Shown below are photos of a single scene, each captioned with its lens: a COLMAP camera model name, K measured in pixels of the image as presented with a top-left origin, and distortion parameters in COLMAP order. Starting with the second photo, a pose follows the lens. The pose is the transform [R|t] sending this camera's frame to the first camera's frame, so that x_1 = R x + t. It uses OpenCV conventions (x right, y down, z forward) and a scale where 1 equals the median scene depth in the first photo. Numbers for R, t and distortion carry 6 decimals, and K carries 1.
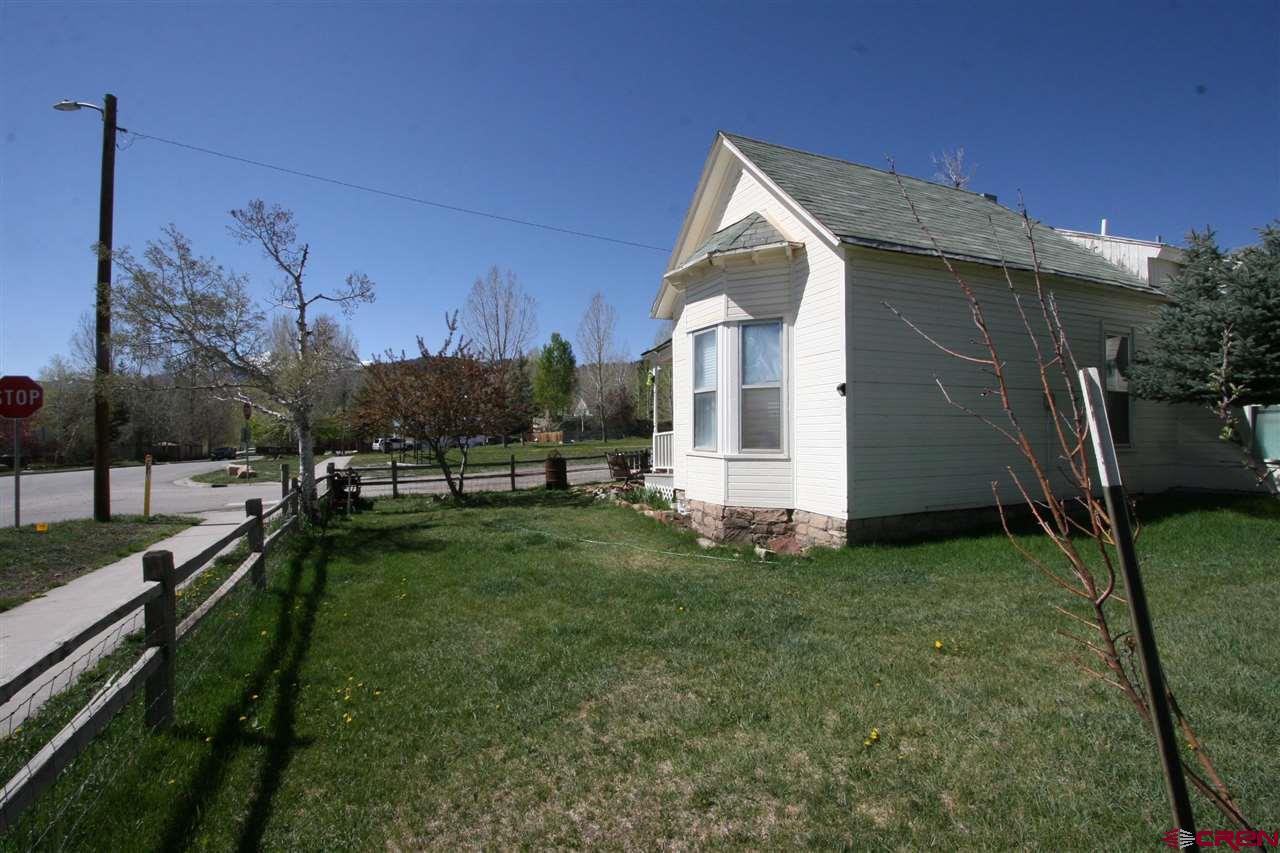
lens RADIAL K [[595.3, 0, 642.6], [0, 595.3, 426.8], [0, 0, 1]] dist [-0.005751, 0.000672]
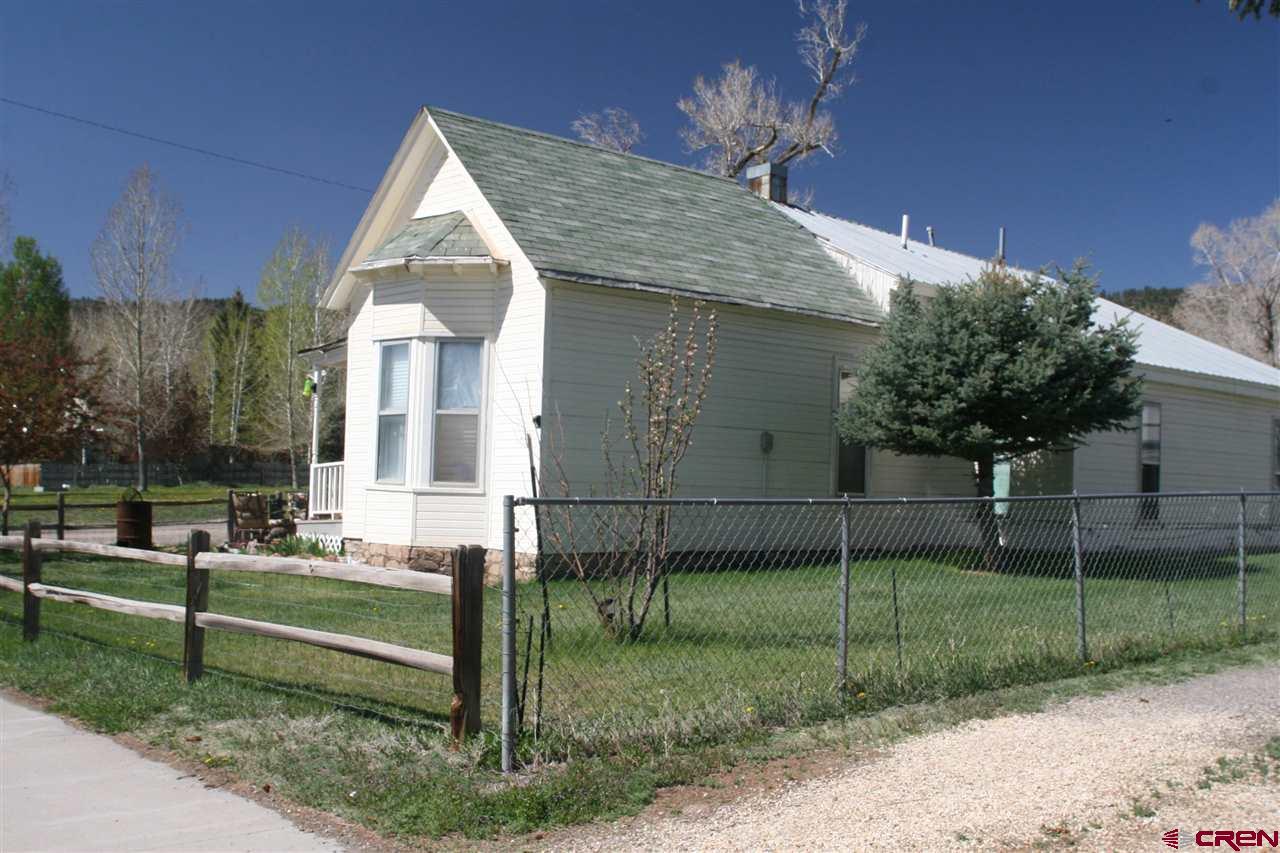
lens RADIAL K [[1435.0, 0, 640.7], [0, 1435.0, 429.0], [0, 0, 1]] dist [-0.087228, 0.000000]
pose [[0.953818, 0.044870, 0.297015, -0.166521], [-0.035826, 0.998716, -0.035828, 0.022975], [-0.298241, 0.023532, 0.954200, -1.069316]]
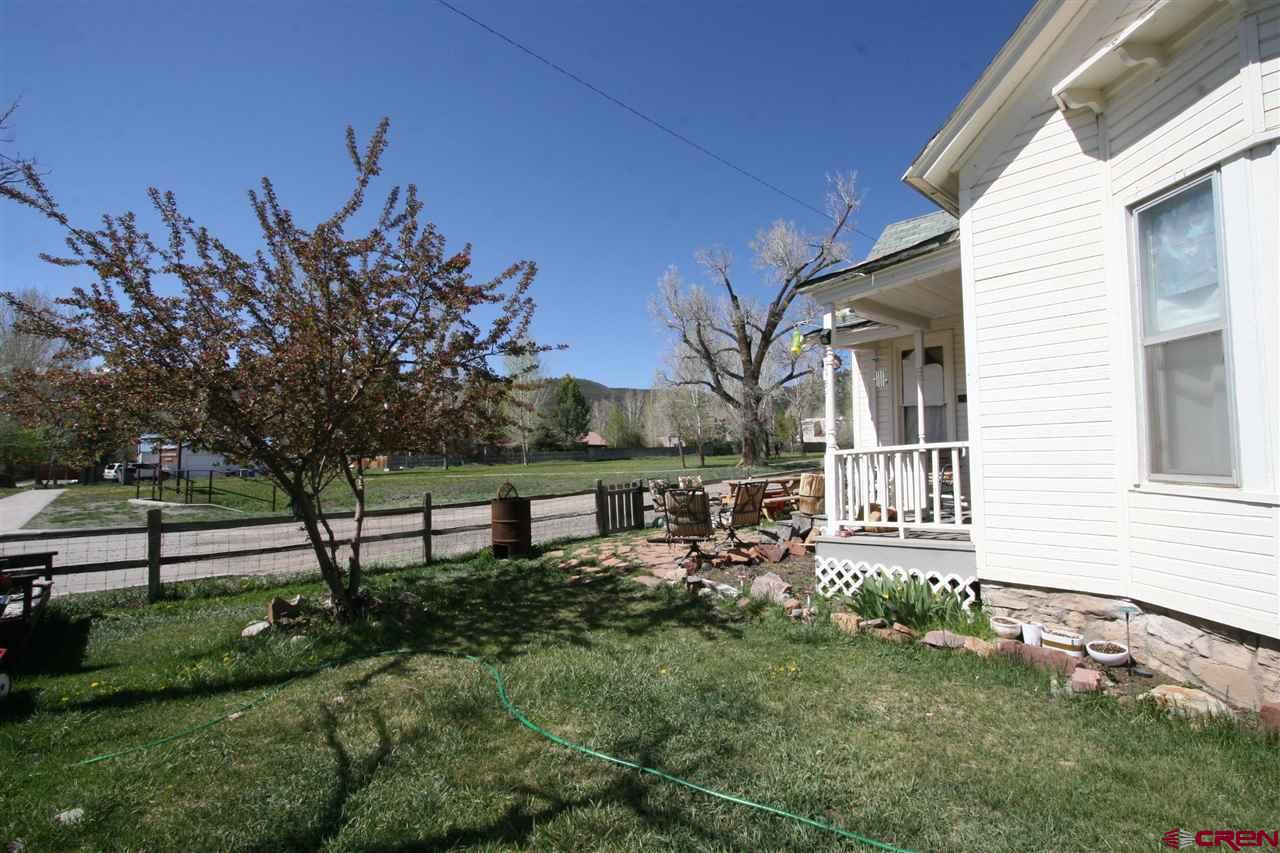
lens RADIAL K [[595.3, 0, 639.0], [0, 595.3, 421.9], [0, 0, 1]] dist [-0.005751, 0.000672]
pose [[0.953700, 0.027812, 0.299471, -0.386103], [-0.011180, 0.998305, -0.057110, 0.025701], [-0.300552, 0.051118, 0.952395, 0.868316]]
